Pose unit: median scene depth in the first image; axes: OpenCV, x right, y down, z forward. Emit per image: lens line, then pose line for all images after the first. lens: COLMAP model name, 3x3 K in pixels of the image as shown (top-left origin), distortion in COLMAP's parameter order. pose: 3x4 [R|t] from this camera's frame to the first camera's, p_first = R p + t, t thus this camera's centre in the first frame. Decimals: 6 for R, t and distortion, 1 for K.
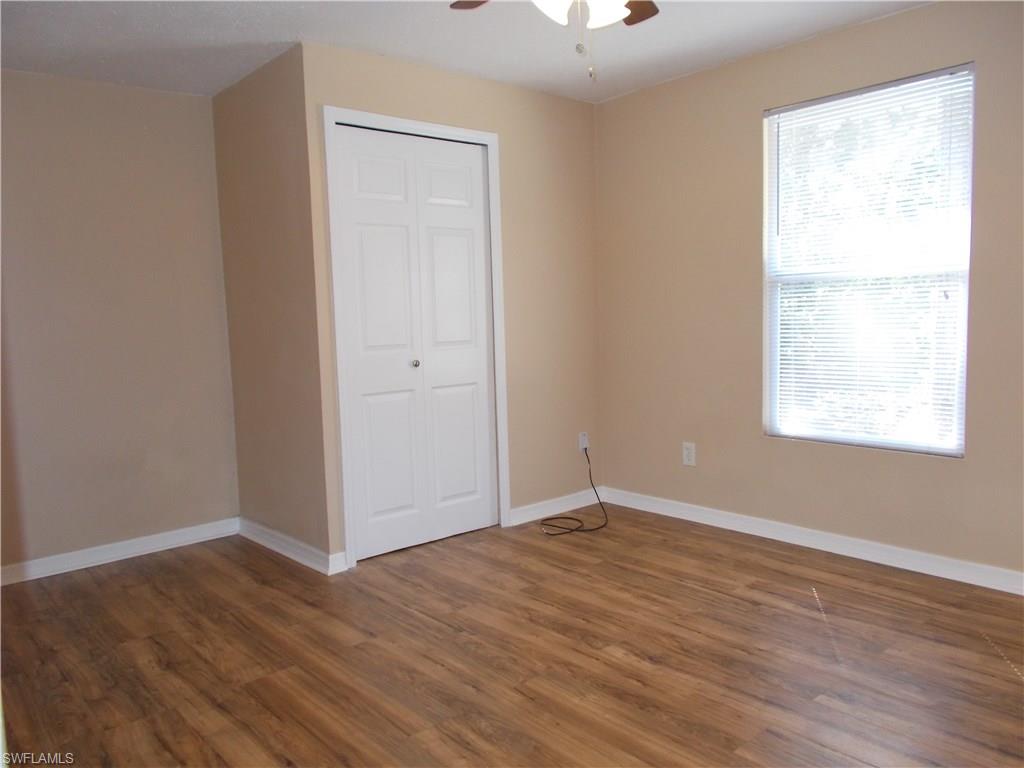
lens RADIAL K [[791.0, 0, 511.7], [0, 791.0, 387.7], [0, 0, 1]] dist [0.023945, -0.017335]
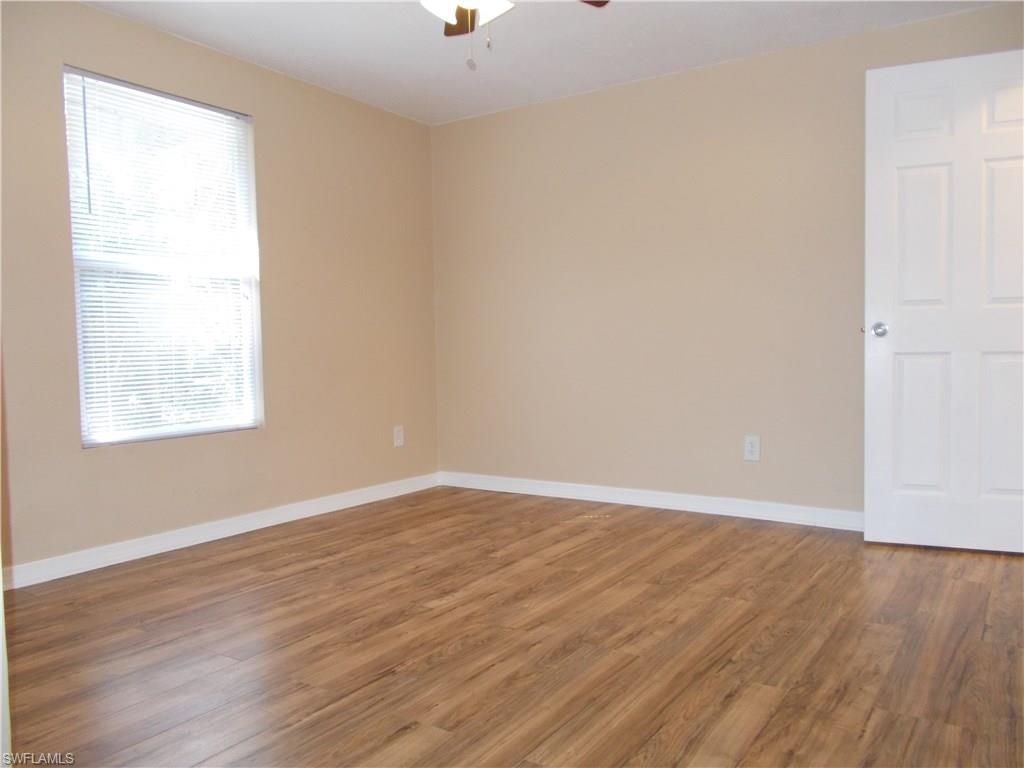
lens RADIAL K [[791.0, 0, 511.4], [0, 791.0, 380.4], [0, 0, 1]] dist [0.023945, -0.017335]
pose [[-0.262676, -0.006049, 0.964865, -0.815950], [0.118088, 0.992262, 0.038369, 0.013924], [-0.957631, 0.124017, -0.259929, 1.039629]]
